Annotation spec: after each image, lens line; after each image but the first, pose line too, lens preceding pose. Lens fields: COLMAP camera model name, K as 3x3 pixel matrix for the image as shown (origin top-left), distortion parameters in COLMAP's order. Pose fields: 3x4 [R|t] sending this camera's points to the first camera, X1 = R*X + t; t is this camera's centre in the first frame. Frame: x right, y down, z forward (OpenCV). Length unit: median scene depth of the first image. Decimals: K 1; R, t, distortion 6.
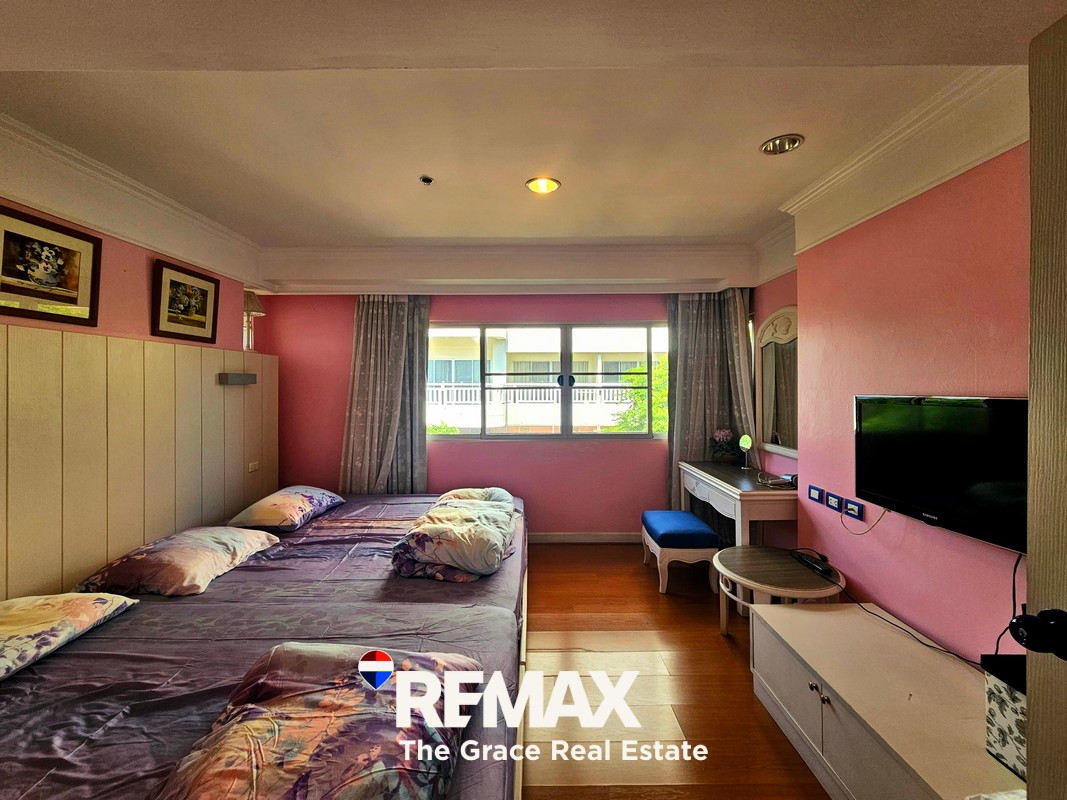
lens RADIAL K [[445.2, 0, 533.8], [0, 445.2, 384.7], [0, 0, 1]] dist [-0.004764, 0.001999]
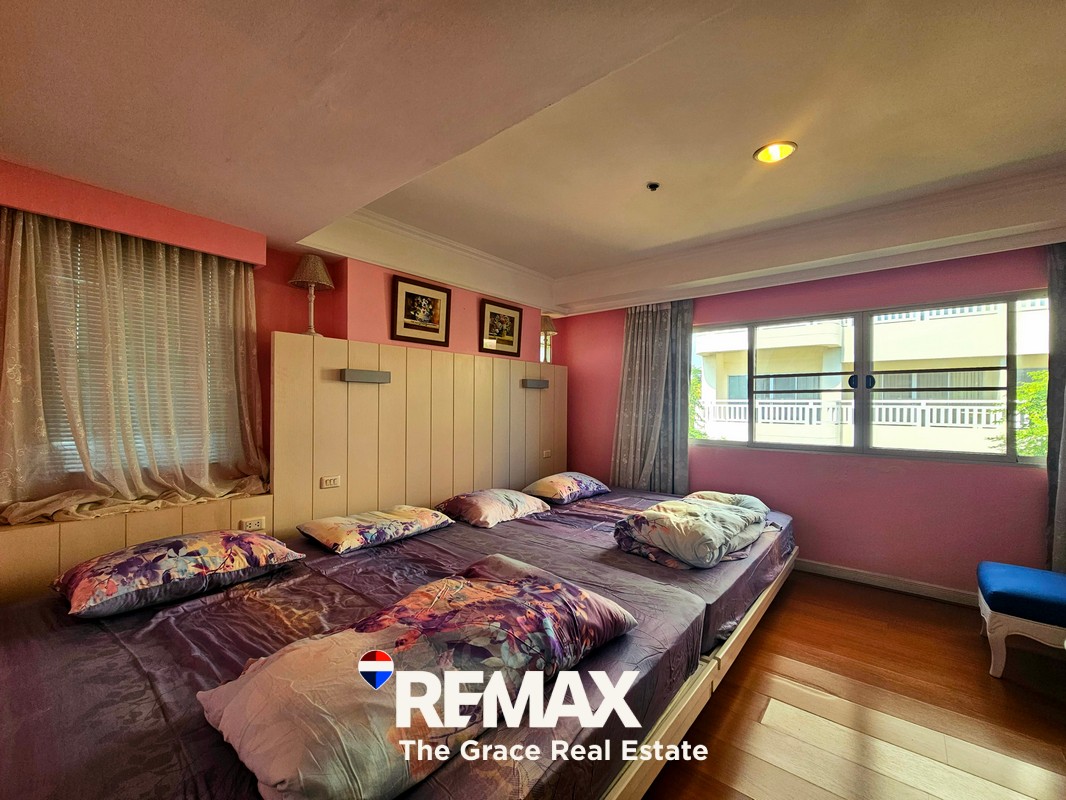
lens RADIAL K [[444.8, 0, 532.2], [0, 444.8, 407.2], [0, 0, 1]] dist [-0.004764, 0.001999]
pose [[0.765644, 0.013760, -0.643117, 0.195449], [-0.009905, 0.999905, 0.009601, 0.051090], [0.643188, -0.000981, 0.765707, 0.001473]]
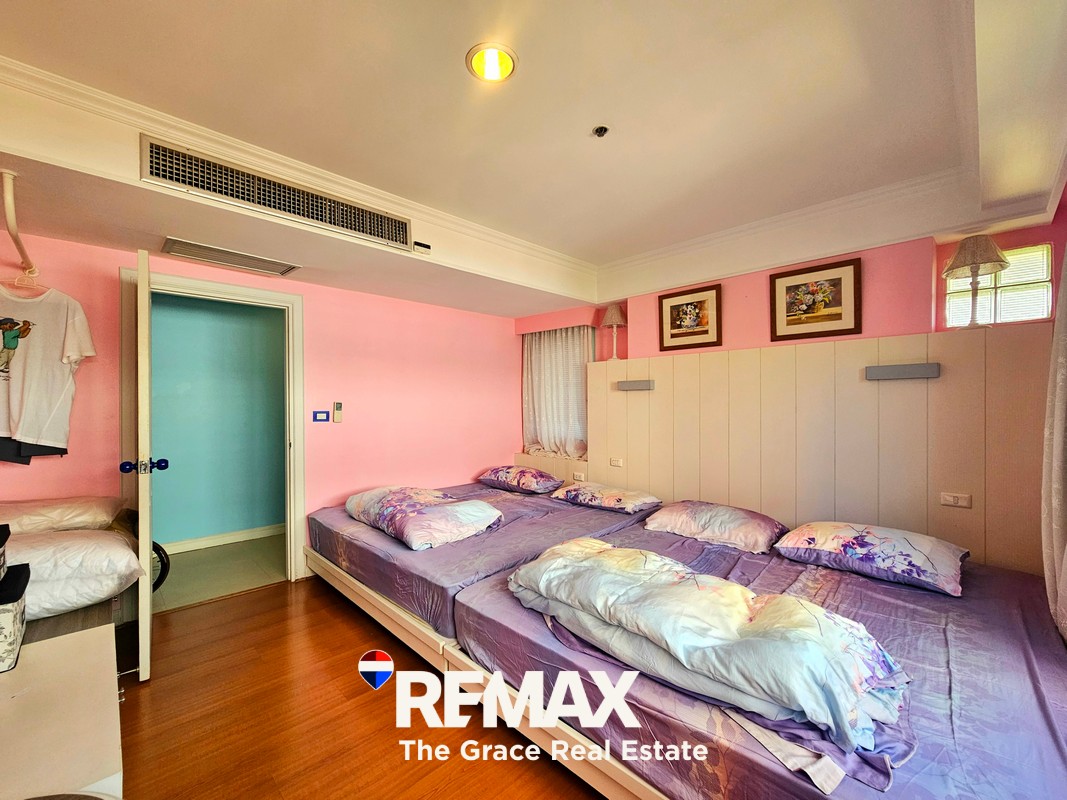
lens RADIAL K [[445.2, 0, 533.6], [0, 445.2, 404.5], [0, 0, 1]] dist [-0.004764, 0.001999]
pose [[-0.718360, 0.004317, -0.695658, 0.378353], [0.003733, 0.999990, 0.002351, 0.046181], [0.695662, -0.000908, -0.718369, 1.328008]]
